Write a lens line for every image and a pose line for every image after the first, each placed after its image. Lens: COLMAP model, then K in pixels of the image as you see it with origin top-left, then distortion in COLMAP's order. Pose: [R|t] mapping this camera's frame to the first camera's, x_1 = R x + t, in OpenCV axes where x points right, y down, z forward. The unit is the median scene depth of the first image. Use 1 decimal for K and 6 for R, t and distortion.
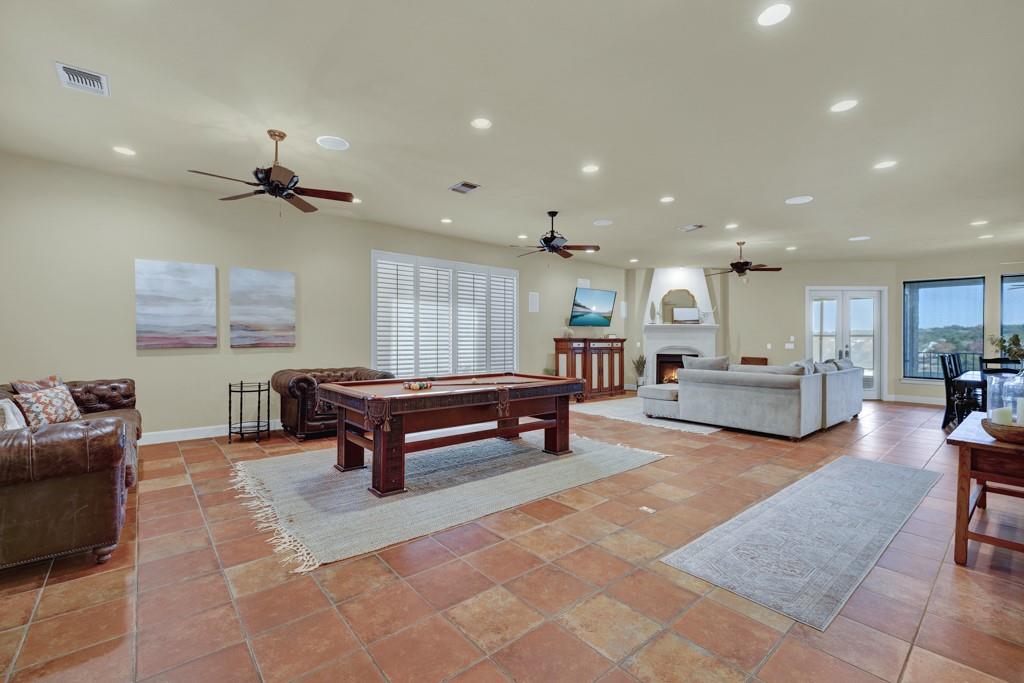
lens RADIAL K [[439.3, 0, 506.2], [0, 439.3, 342.1], [0, 0, 1]] dist [0.002196, -0.000337]
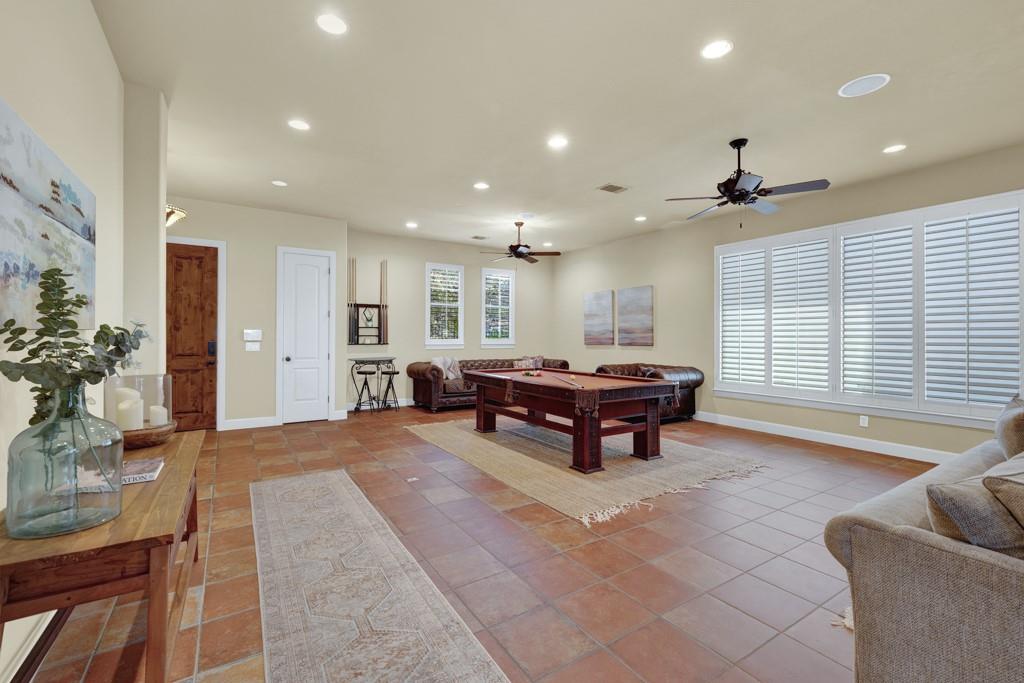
lens RADIAL K [[439.3, 0, 507.8], [0, 439.3, 337.8], [0, 0, 1]] dist [0.002196, -0.000337]
pose [[-0.137649, -0.000057, -0.990481, 0.751306], [-0.009637, 0.999953, 0.001281, -0.008365], [0.990434, 0.009722, -0.137643, 0.718172]]
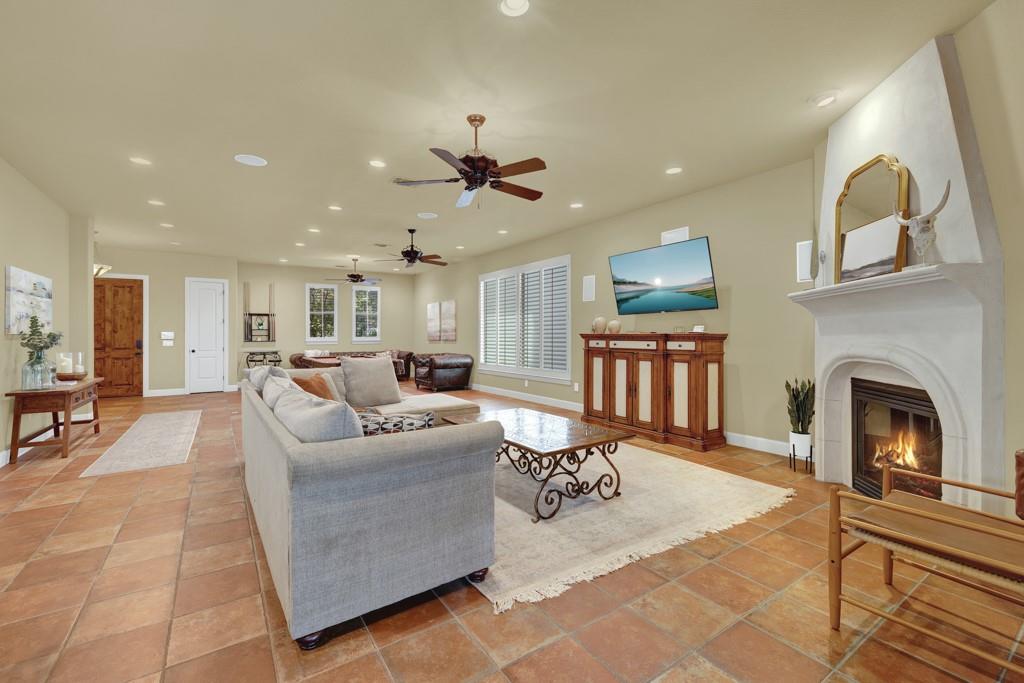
lens RADIAL K [[439.3, 0, 512.0], [0, 439.3, 336.7], [0, 0, 1]] dist [0.002196, -0.000337]
pose [[-0.115146, 0.000374, -0.993348, 1.212175], [-0.002070, 0.999998, 0.000616, -0.007469], [0.993346, 0.002128, -0.115145, 1.352294]]
